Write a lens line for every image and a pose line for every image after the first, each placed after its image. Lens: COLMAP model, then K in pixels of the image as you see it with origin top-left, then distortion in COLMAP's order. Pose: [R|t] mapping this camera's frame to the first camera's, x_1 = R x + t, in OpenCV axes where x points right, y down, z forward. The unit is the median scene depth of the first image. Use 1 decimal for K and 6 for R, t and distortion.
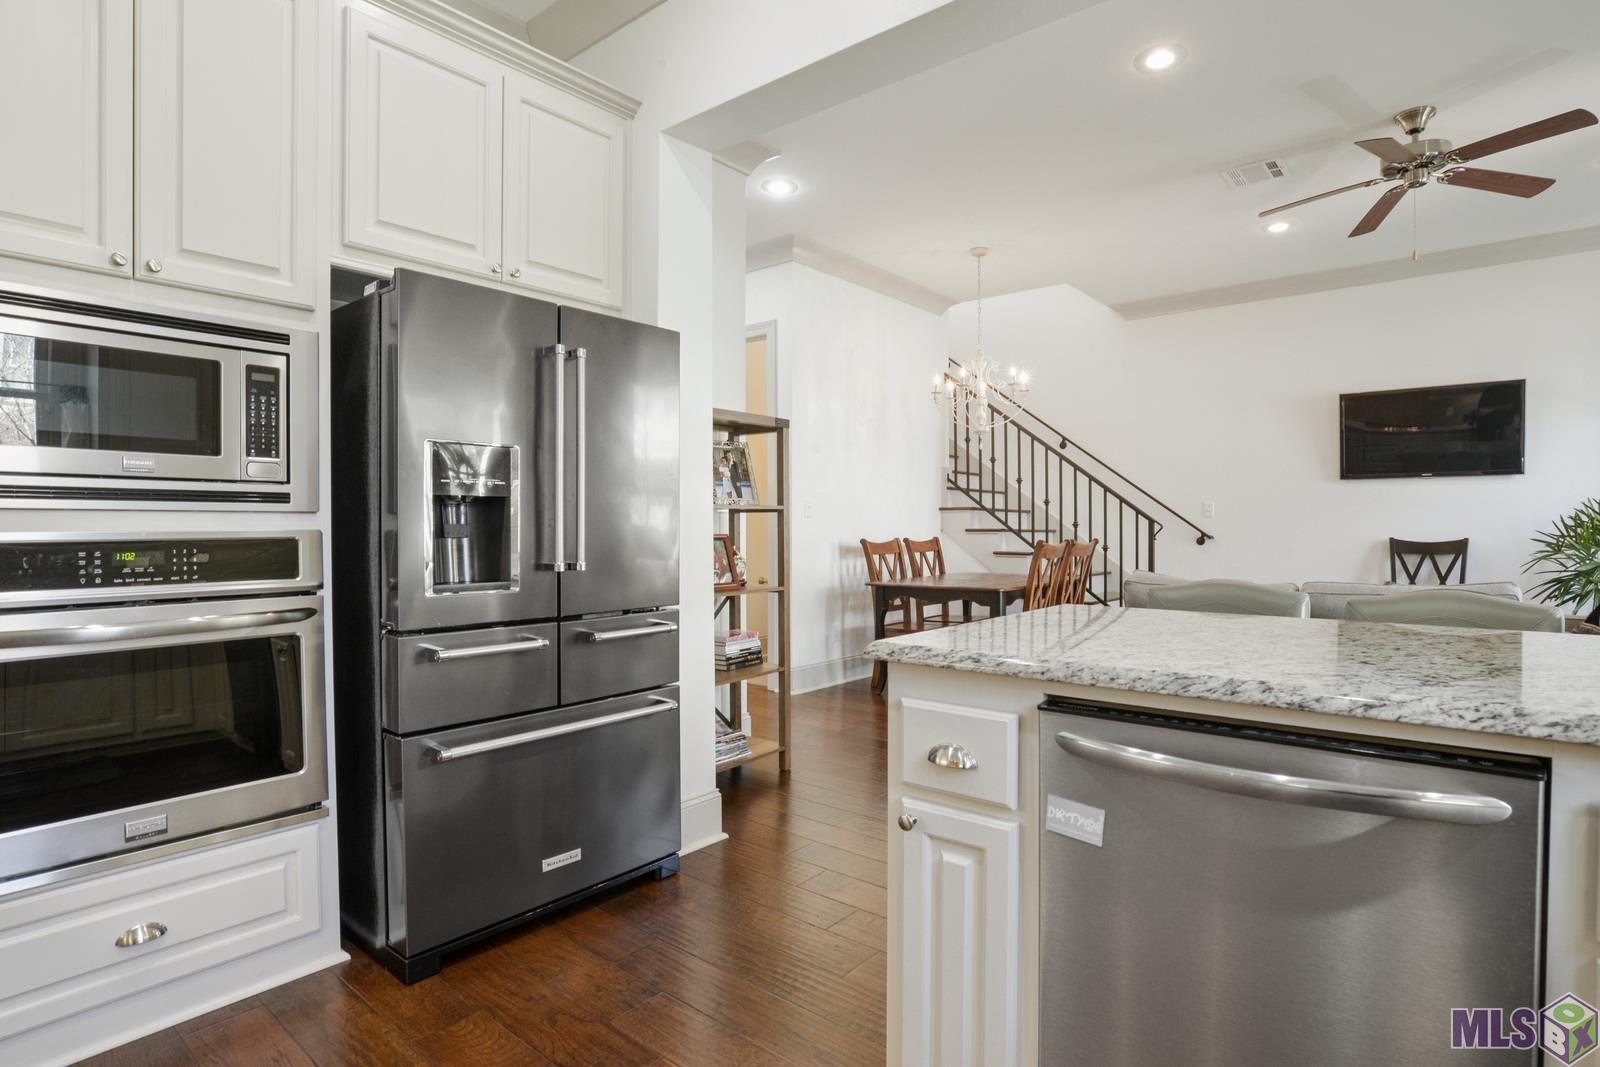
lens RADIAL K [[839.3, 0, 794.6], [0, 839.3, 539.8], [0, 0, 1]] dist [-0.004030, 0.000041]
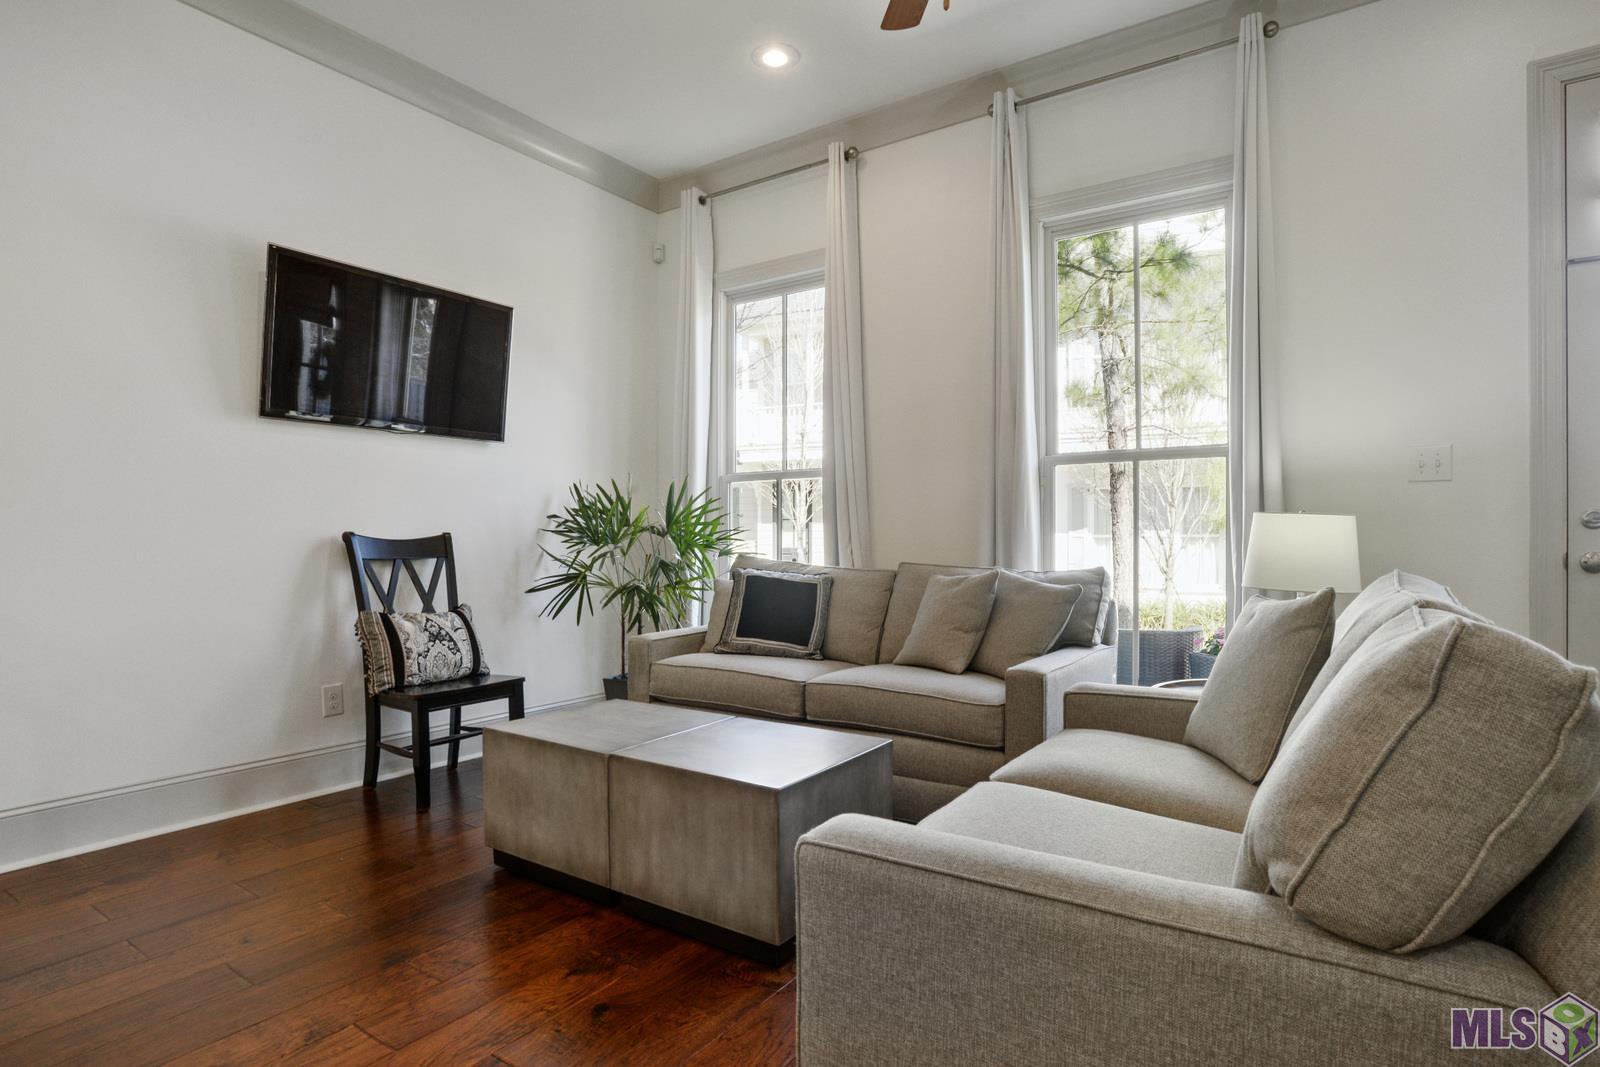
lens RADIAL K [[839.3, 0, 794.6], [0, 839.3, 539.8], [0, 0, 1]] dist [-0.004030, 0.000041]
pose [[-0.095572, -0.001672, 0.995421, 0.131339], [0.016818, 0.999853, 0.003294, 0.006109], [-0.995280, 0.017056, -0.095530, 0.773334]]
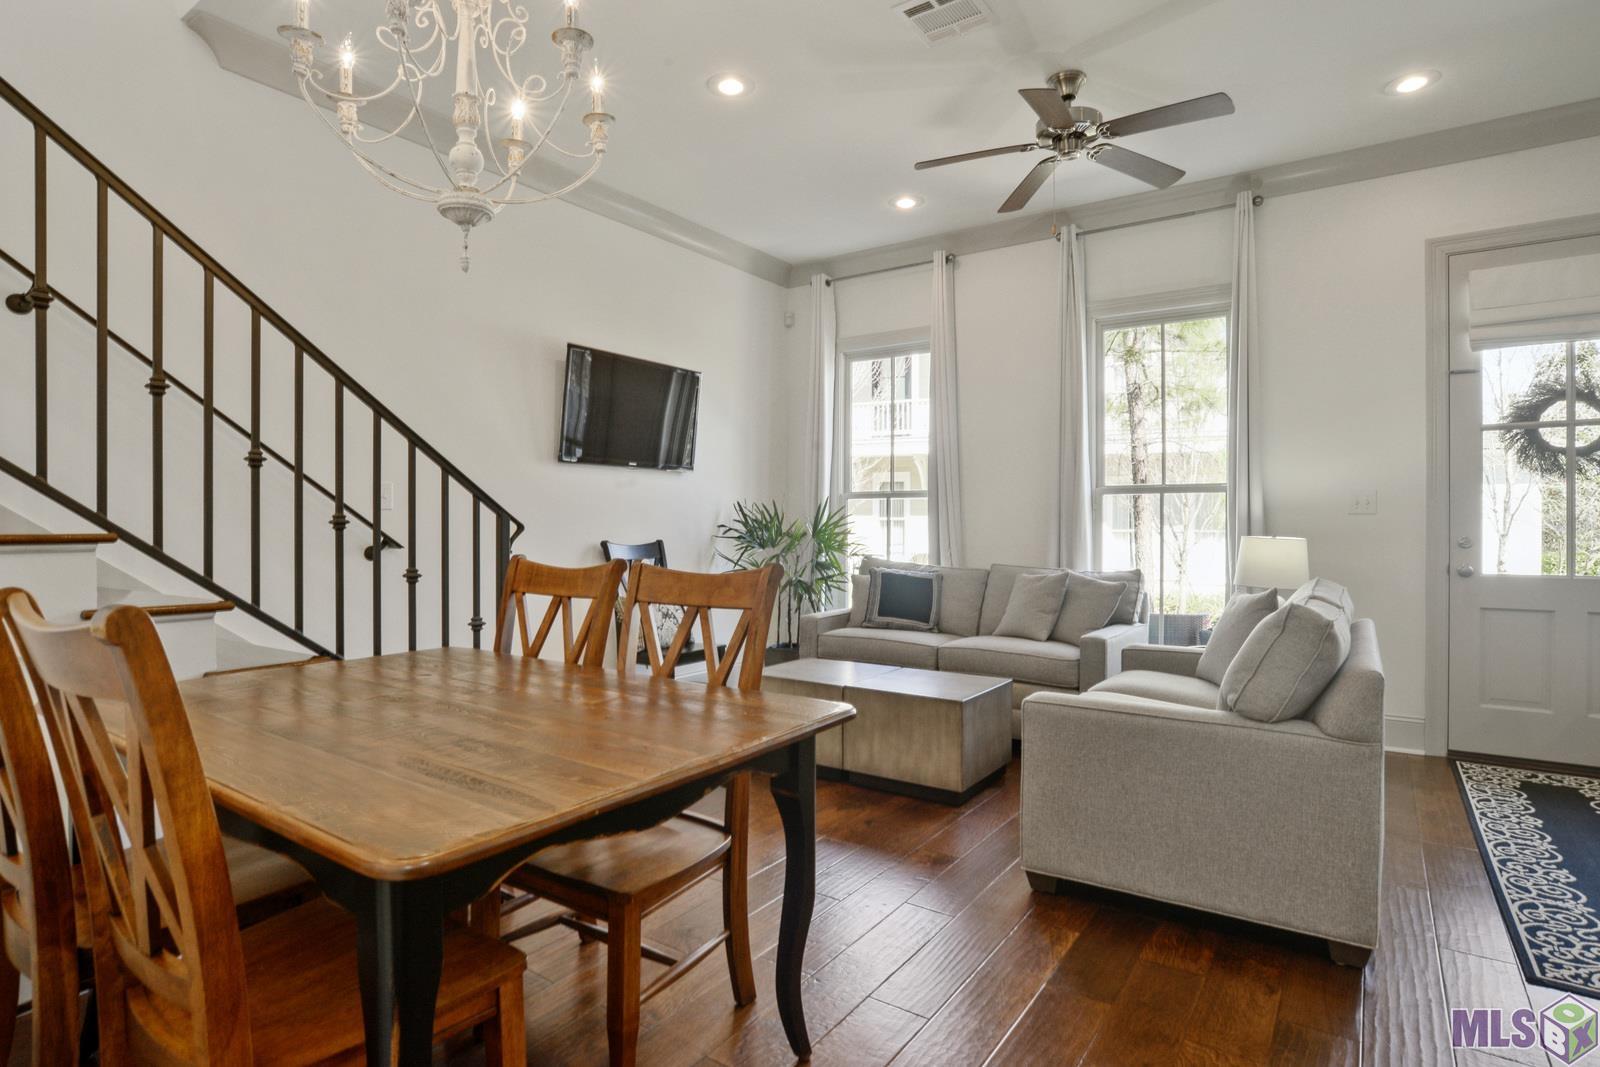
lens RADIAL K [[849.6, 0, 805.0], [0, 849.6, 524.7], [0, 0, 1]] dist [0.001123, 0.000044]
pose [[-0.098278, -0.000446, 0.995159, -0.100226], [0.010579, 0.999943, 0.001493, -0.016667], [-0.995103, 0.010675, -0.098268, 0.908149]]
